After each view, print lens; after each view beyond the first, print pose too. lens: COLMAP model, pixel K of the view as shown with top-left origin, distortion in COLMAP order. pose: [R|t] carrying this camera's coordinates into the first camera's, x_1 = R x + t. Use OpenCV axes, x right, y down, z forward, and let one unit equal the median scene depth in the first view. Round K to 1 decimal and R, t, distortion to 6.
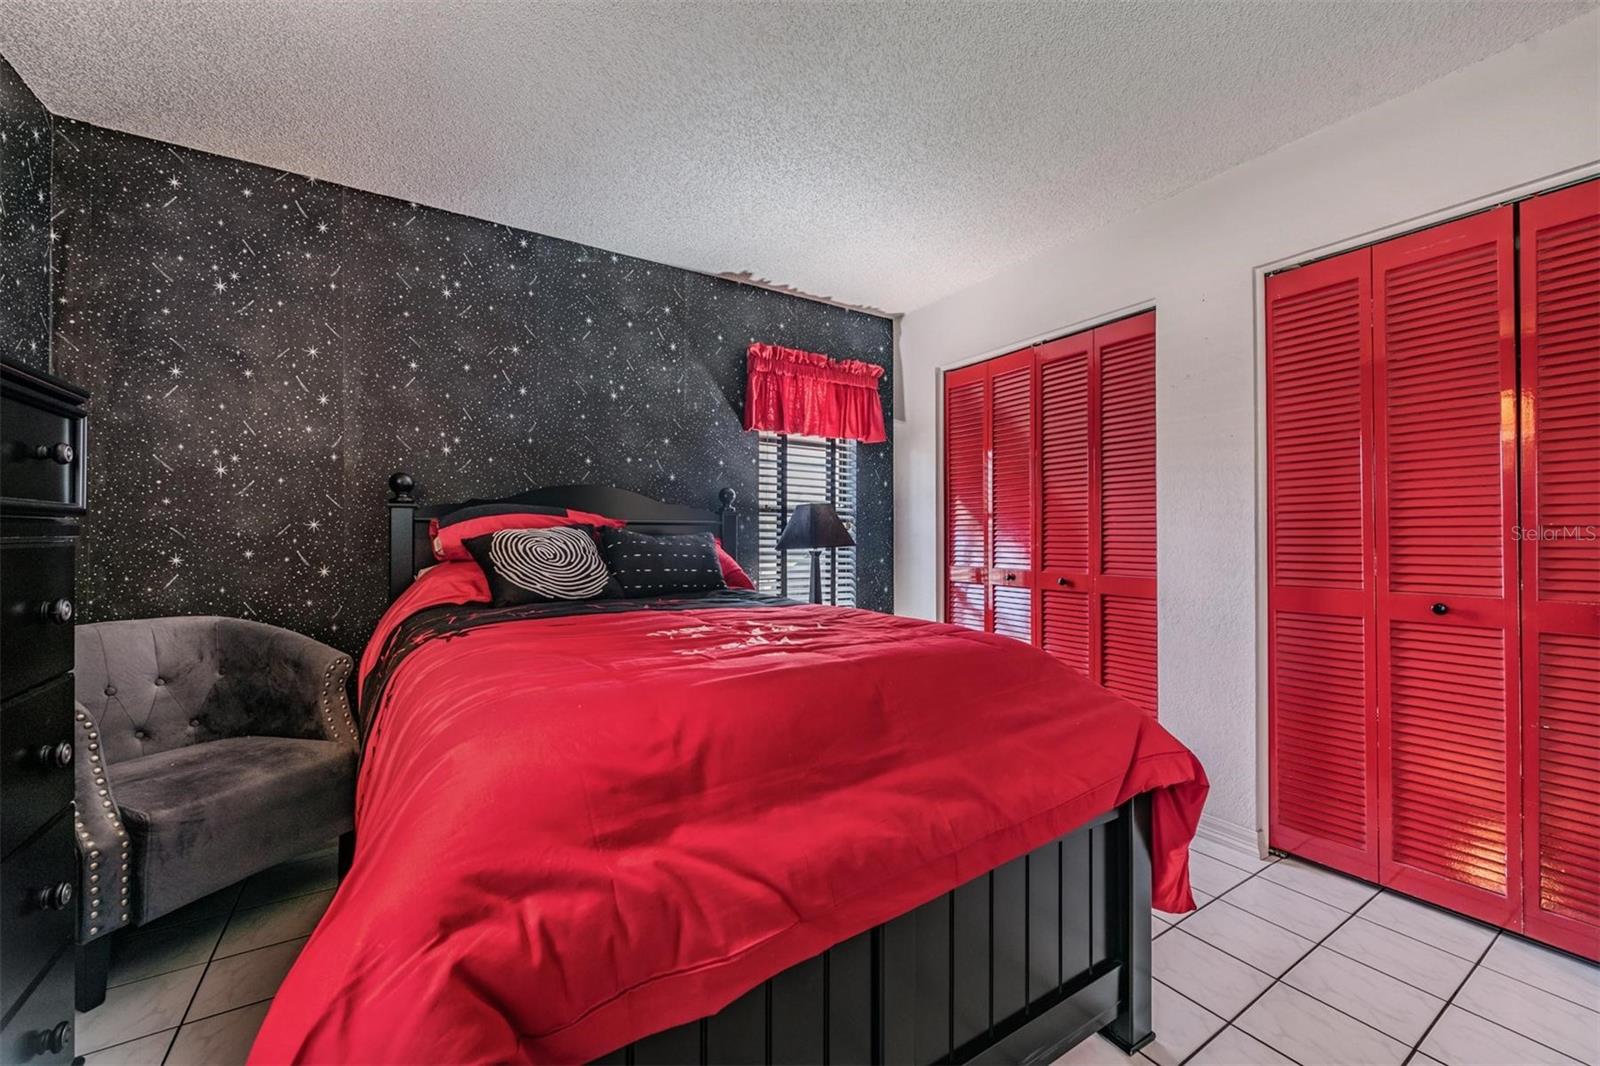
lens RADIAL K [[635.1, 0, 799.7], [0, 635.1, 527.4], [0, 0, 1]] dist [-0.011406, -0.000383]
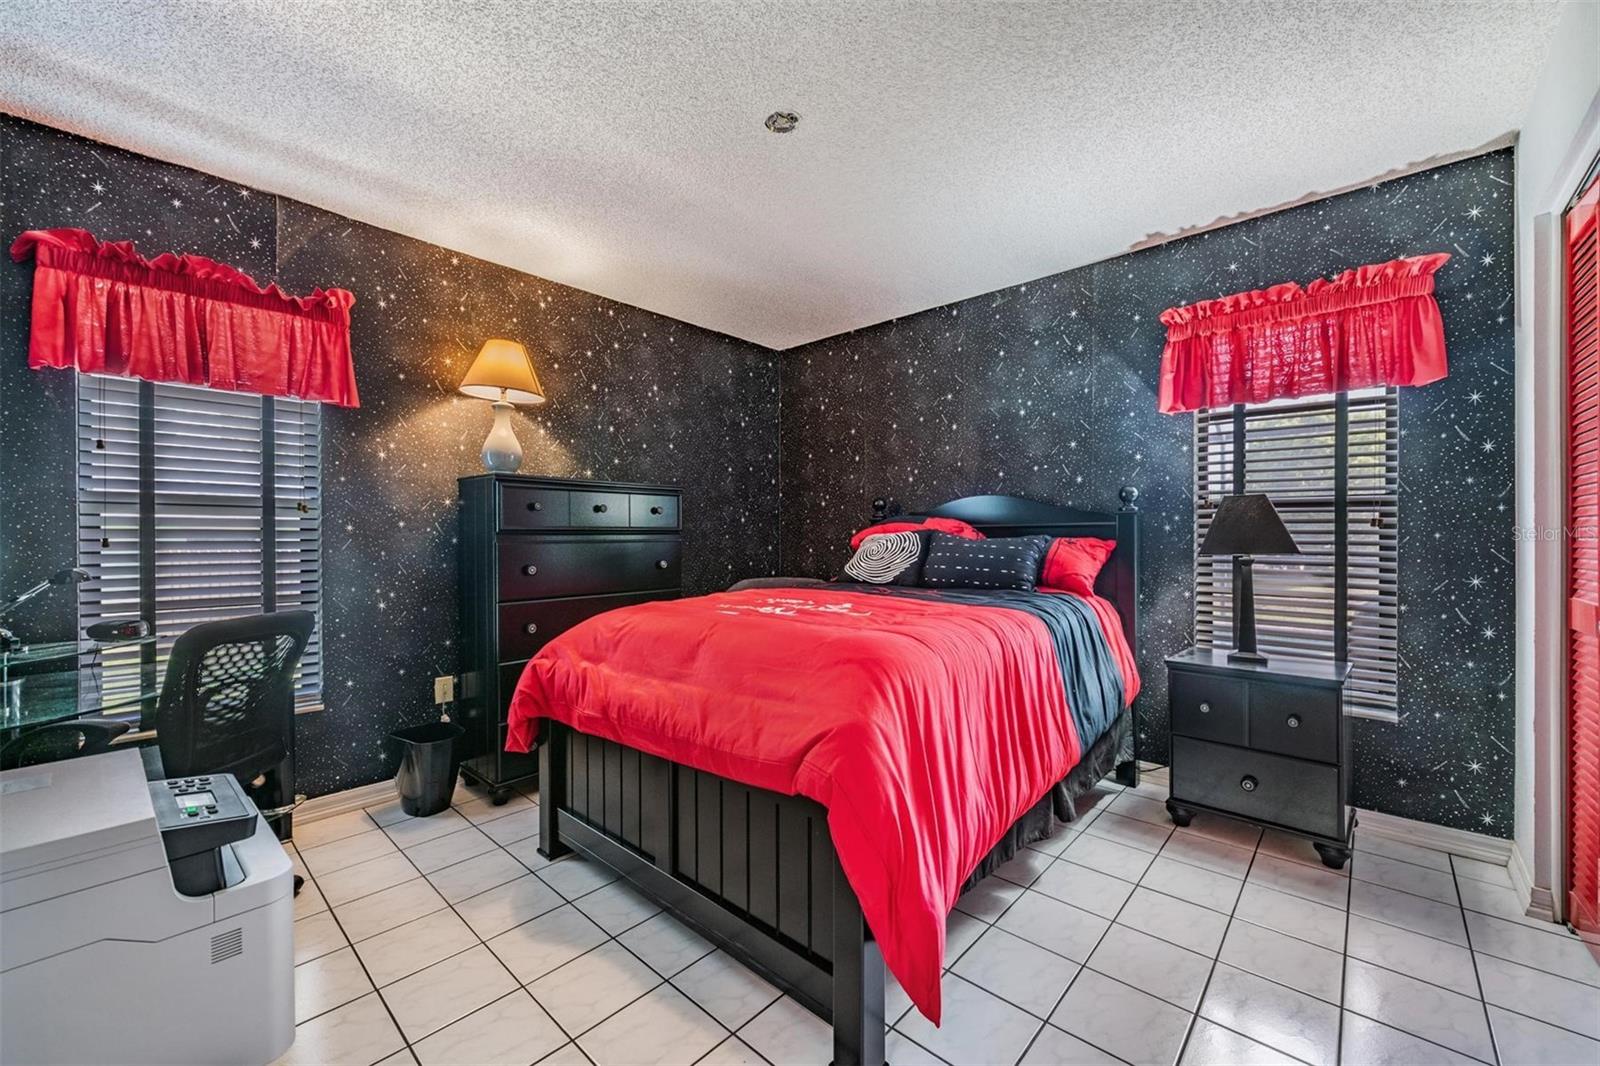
lens RADIAL K [[635.1, 0, 799.7], [0, 635.1, 527.4], [0, 0, 1]] dist [-0.011406, -0.000383]
pose [[0.233877, -0.016745, -0.972122, 0.661433], [0.013432, 0.999812, -0.013990, 0.004295], [0.972173, -0.009786, 0.234058, 0.339789]]
